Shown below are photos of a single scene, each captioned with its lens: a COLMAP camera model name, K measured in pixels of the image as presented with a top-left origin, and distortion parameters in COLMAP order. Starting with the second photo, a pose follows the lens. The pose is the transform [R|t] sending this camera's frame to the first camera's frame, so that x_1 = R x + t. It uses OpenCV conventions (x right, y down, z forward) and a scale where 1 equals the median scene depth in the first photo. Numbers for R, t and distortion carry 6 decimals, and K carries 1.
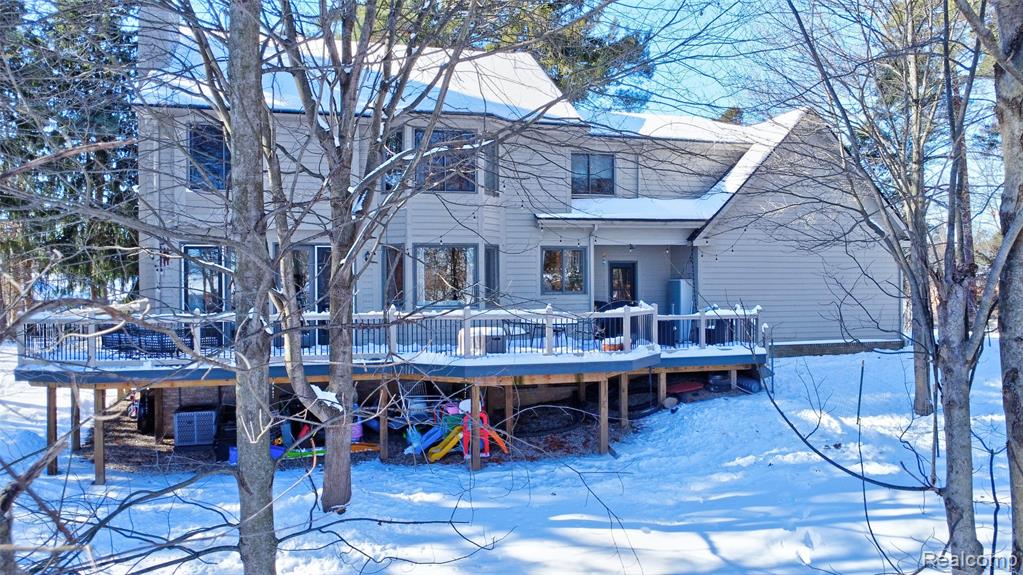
lens RADIAL K [[735.1, 0, 511.5], [0, 735.1, 287.5], [0, 0, 1]] dist [-0.026207, -0.004962]
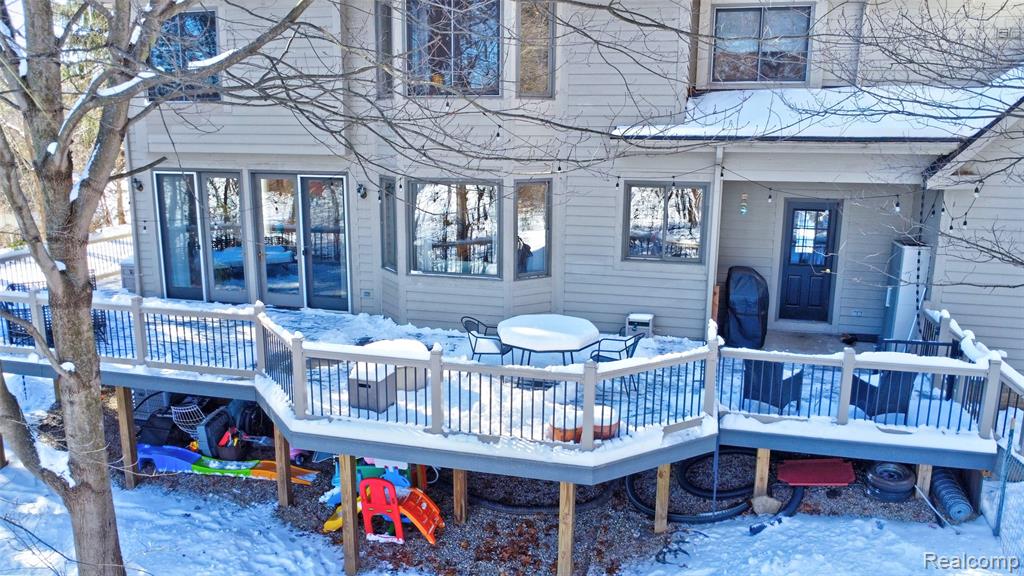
lens RADIAL K [[735.8, 0, 512.0], [0, 735.8, 288.0], [0, 0, 1]] dist [-0.026207, -0.004962]
pose [[0.859083, 0.119256, -0.497750, 0.298119], [-0.010354, 0.976328, 0.216048, -0.110480], [0.511732, -0.180450, 0.839981, 0.473582]]
